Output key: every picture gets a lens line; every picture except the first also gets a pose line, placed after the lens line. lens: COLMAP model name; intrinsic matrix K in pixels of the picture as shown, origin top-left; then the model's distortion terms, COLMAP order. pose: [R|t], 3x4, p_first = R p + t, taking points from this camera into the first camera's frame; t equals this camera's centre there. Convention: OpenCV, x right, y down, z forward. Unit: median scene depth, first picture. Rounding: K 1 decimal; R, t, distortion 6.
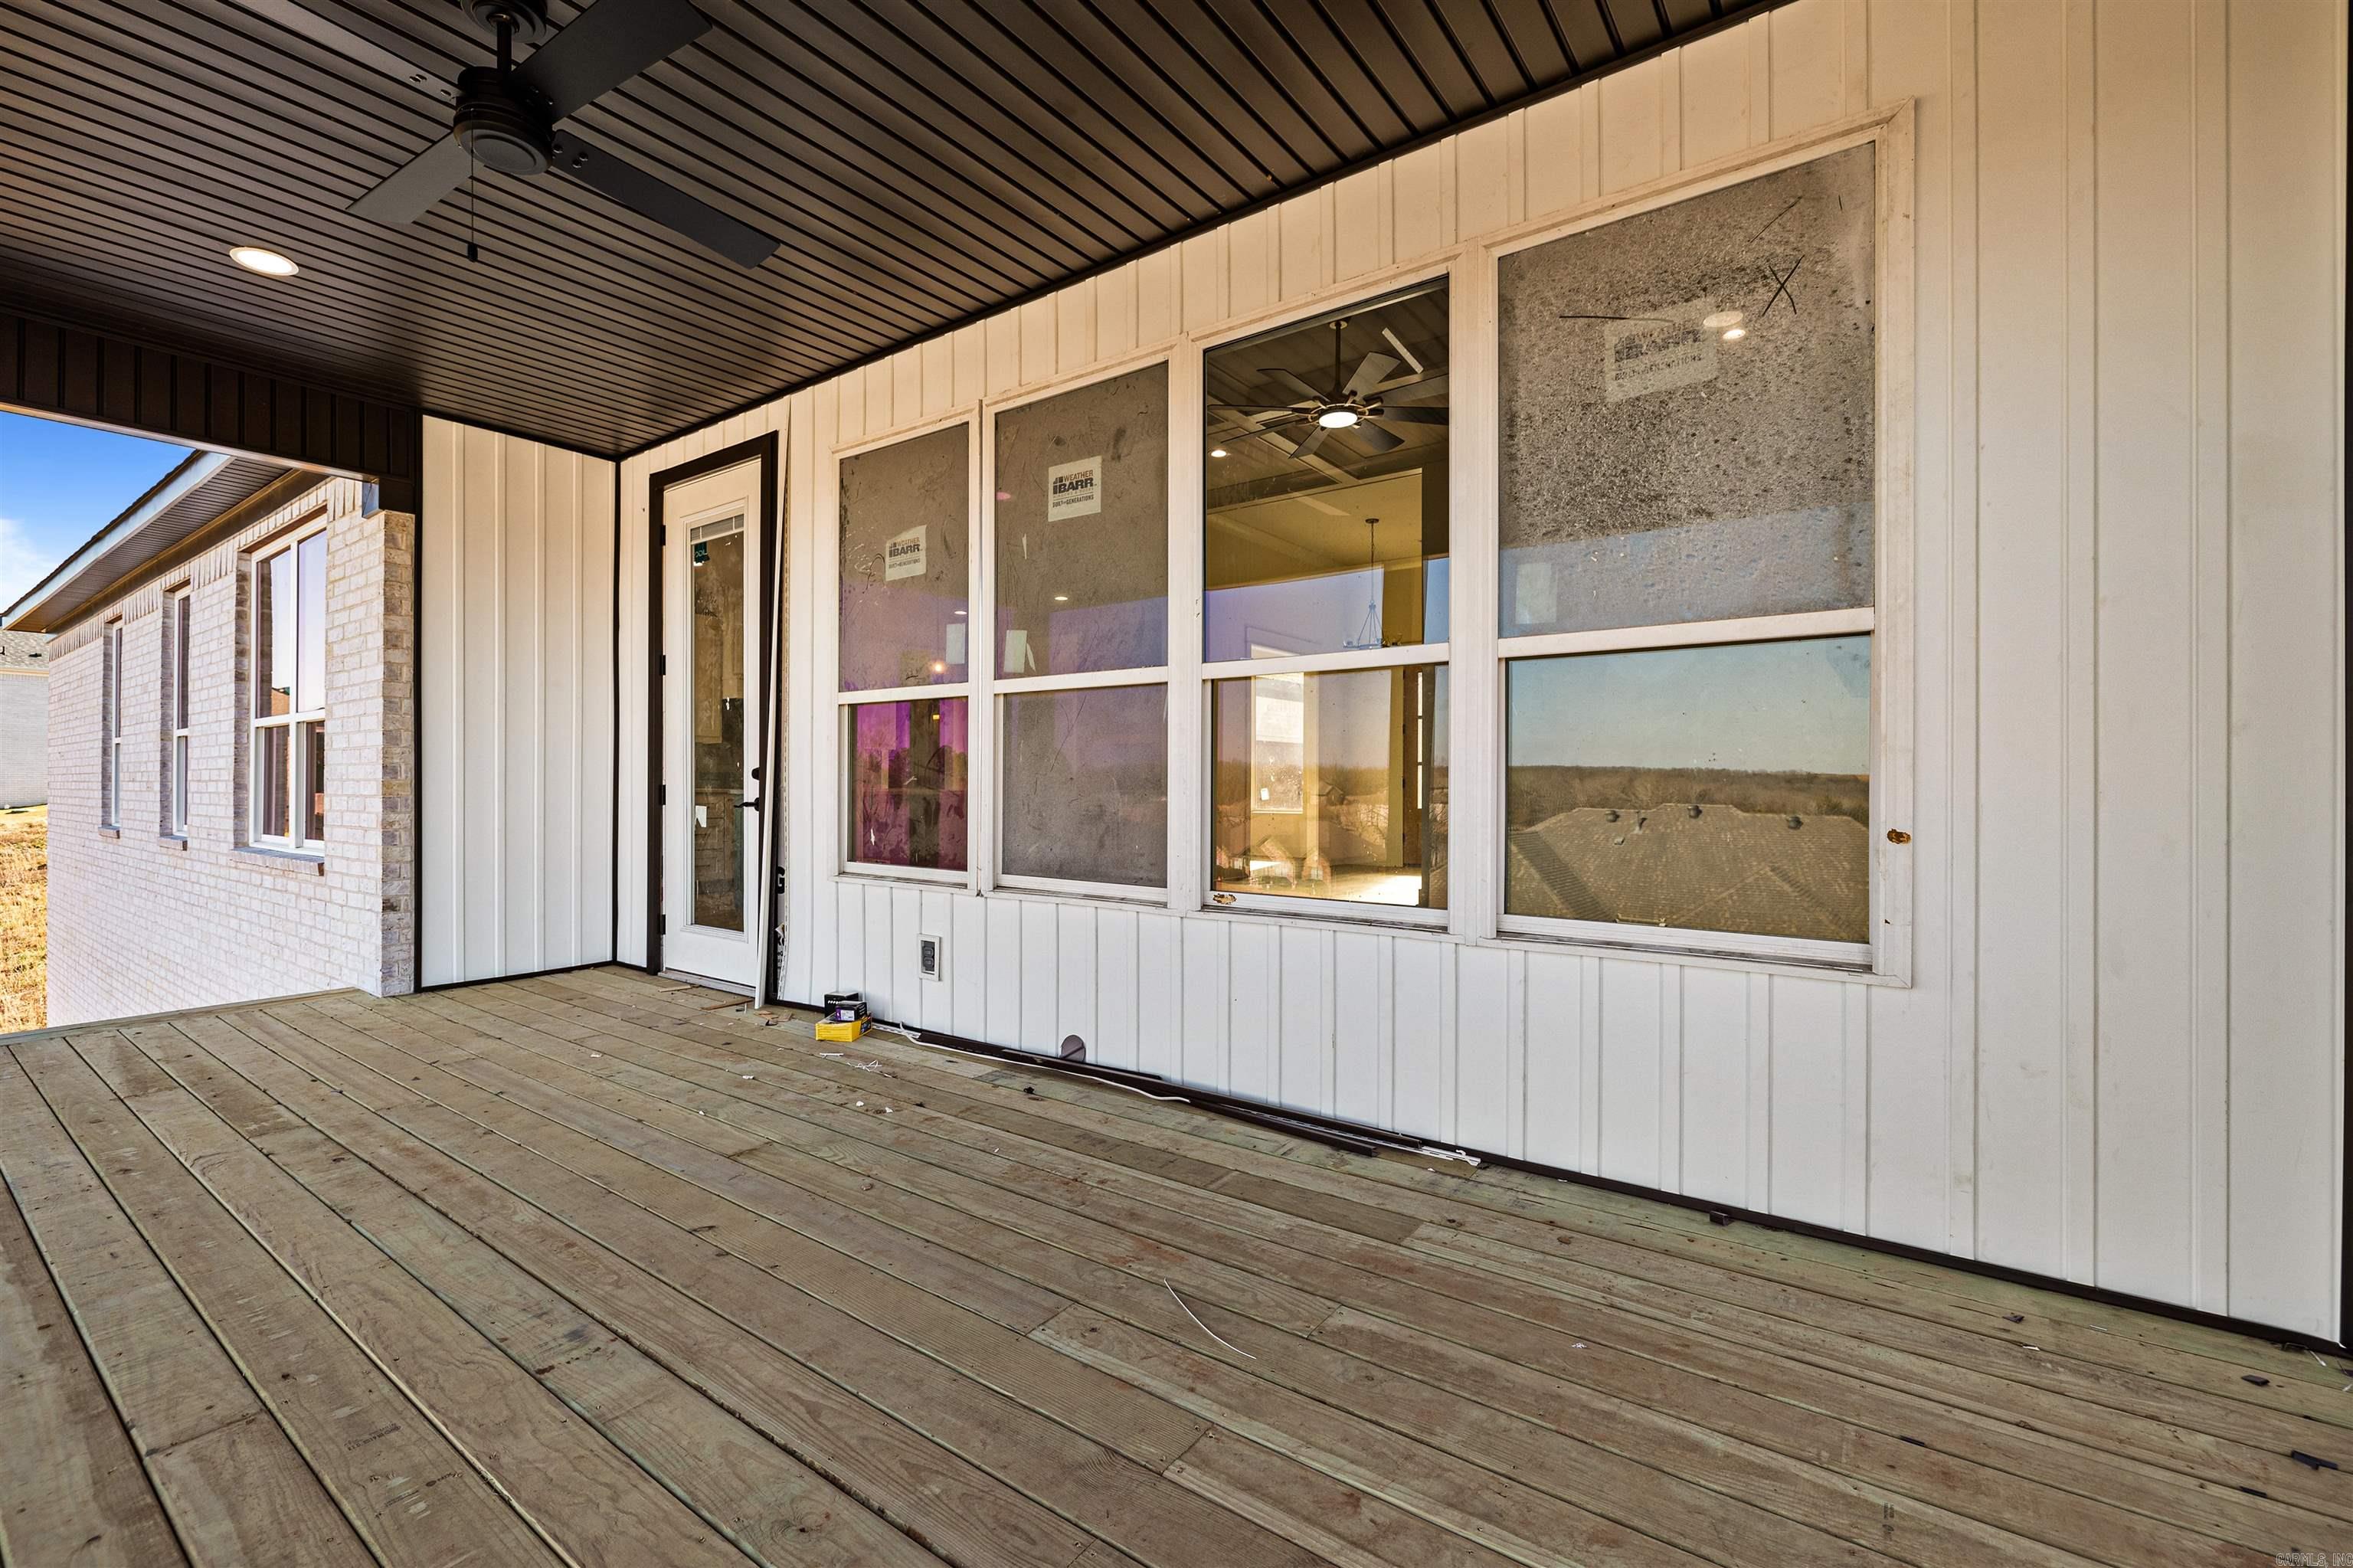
lens RADIAL K [[1011.2, 0, 1177.5], [0, 1011.2, 781.4], [0, 0, 1]] dist [-0.001754, -0.000764]
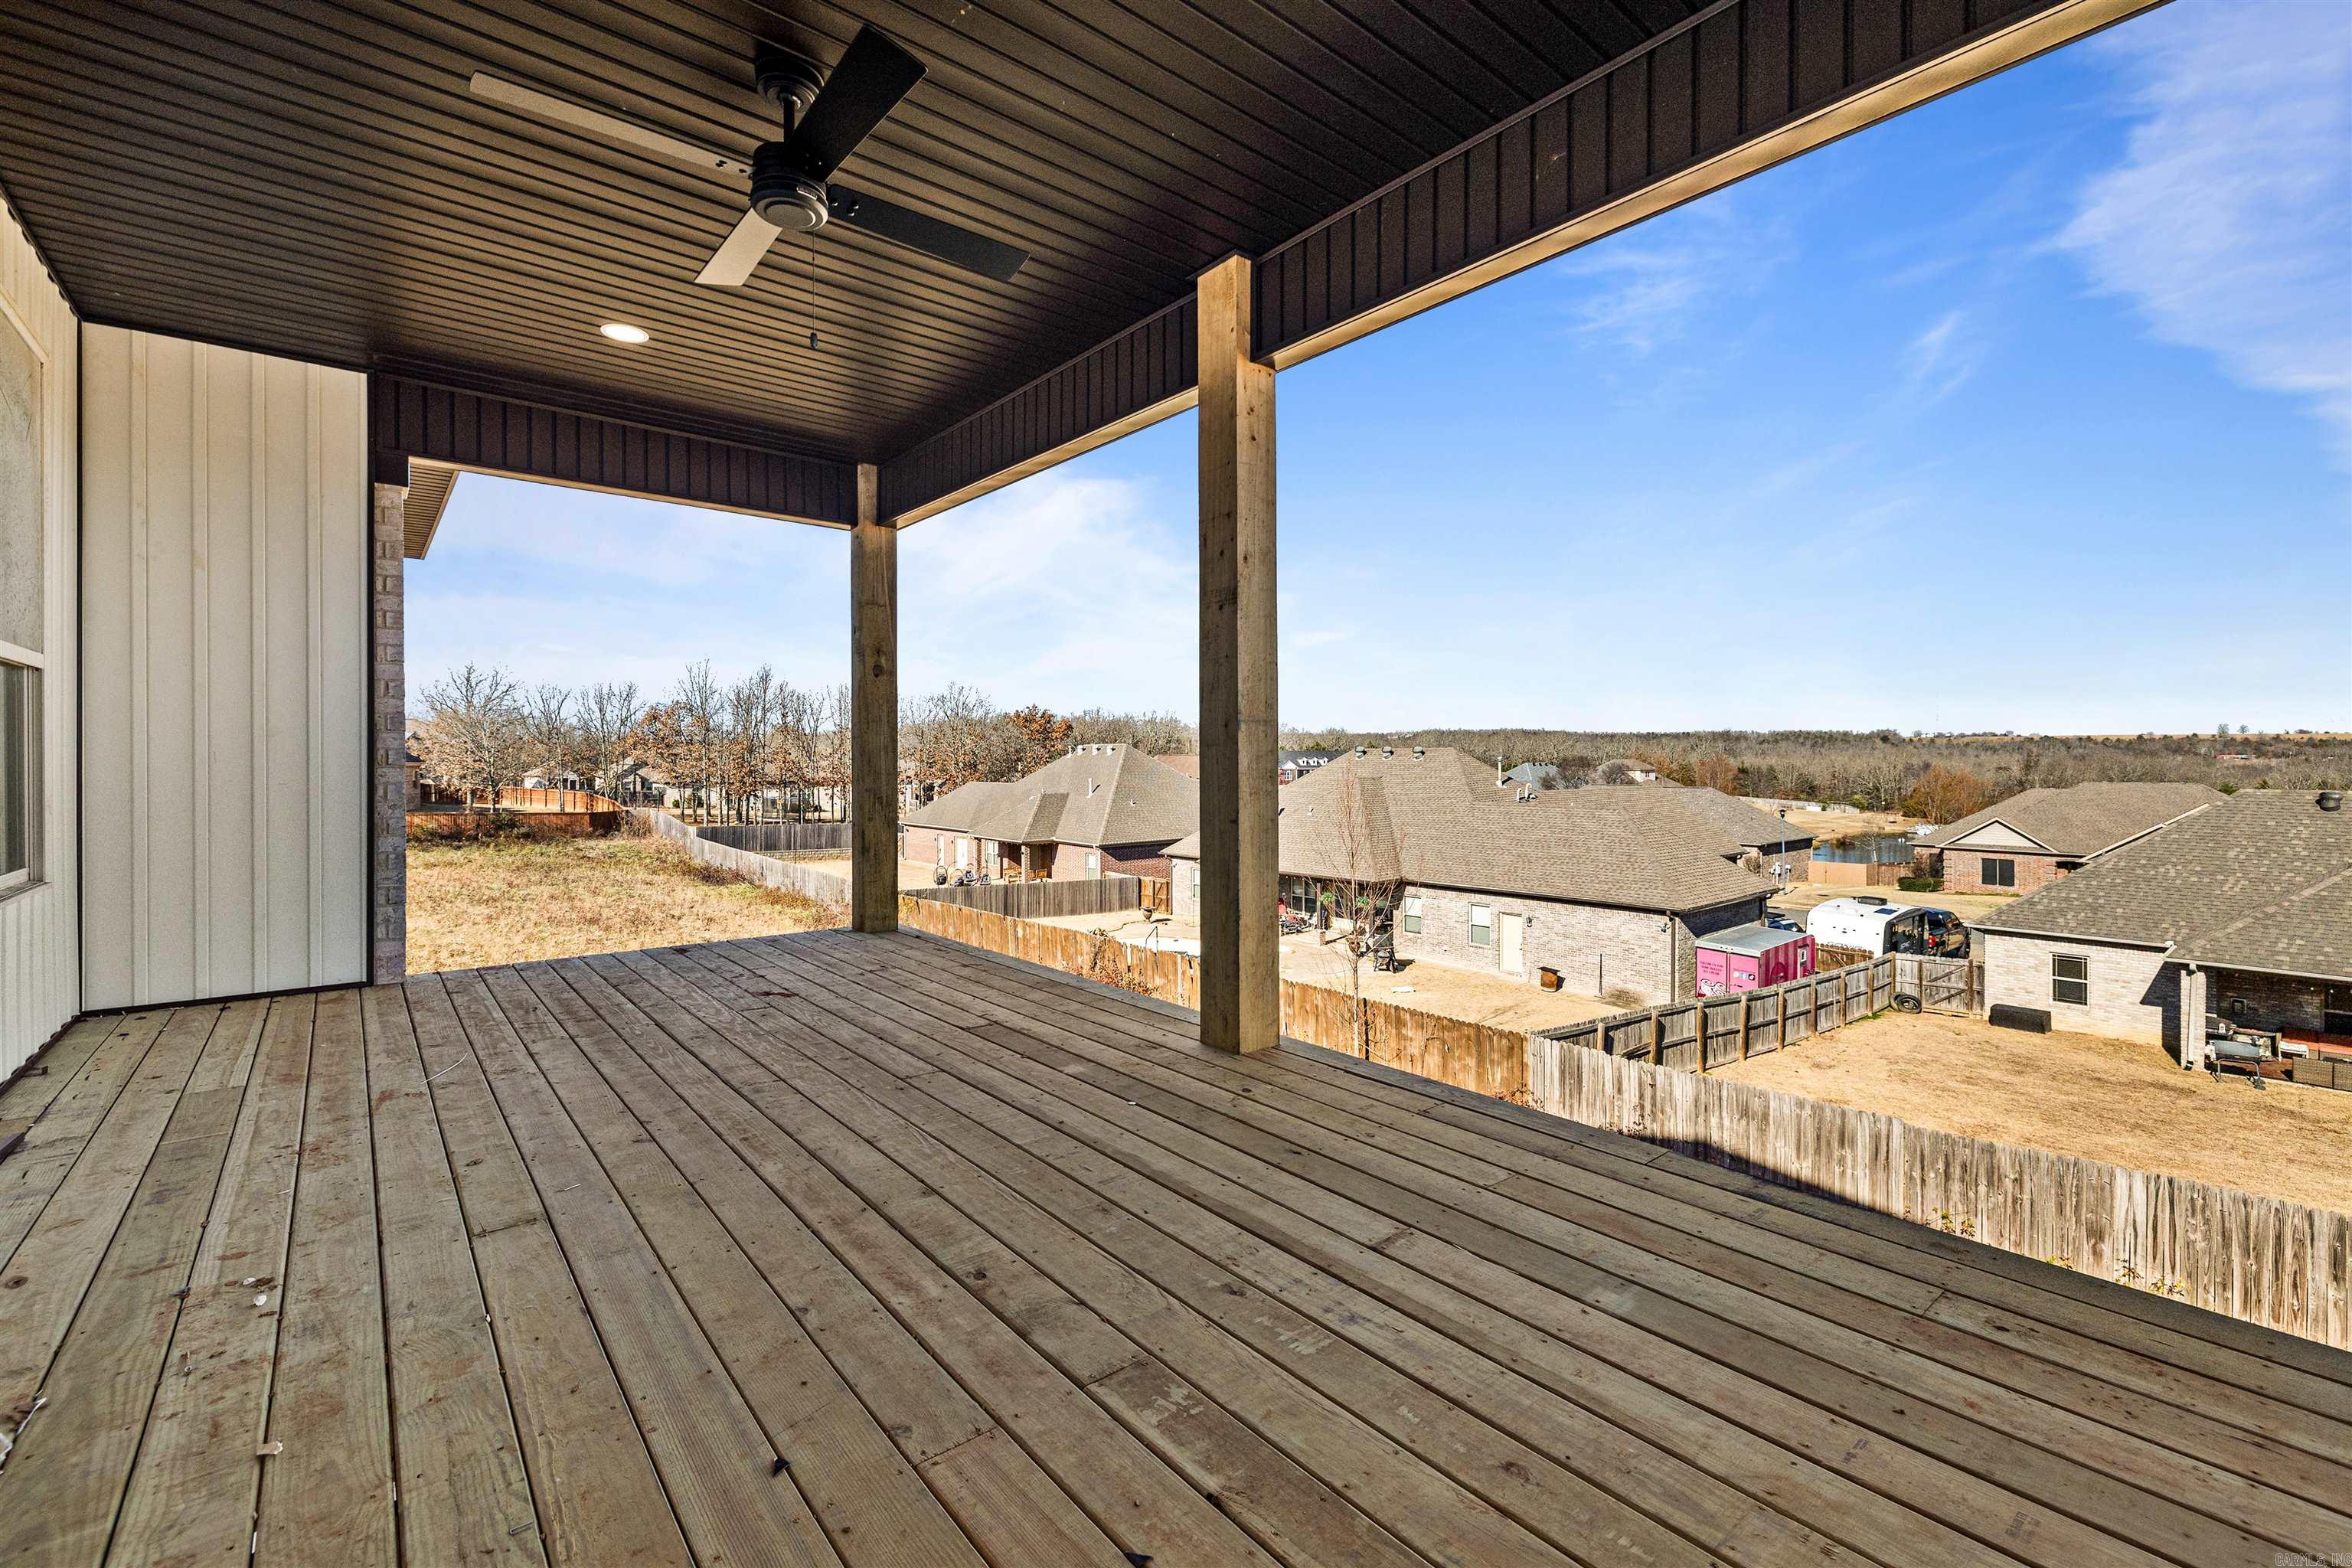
lens RADIAL K [[1010.8, 0, 1176.1], [0, 1010.8, 768.8], [0, 0, 1]] dist [-0.001754, -0.000764]
pose [[-0.968855, -0.001733, 0.247622, -1.111740], [0.000672, 0.999953, 0.009624, -0.003789], [-0.247628, 0.009491, -0.968809, 1.617342]]
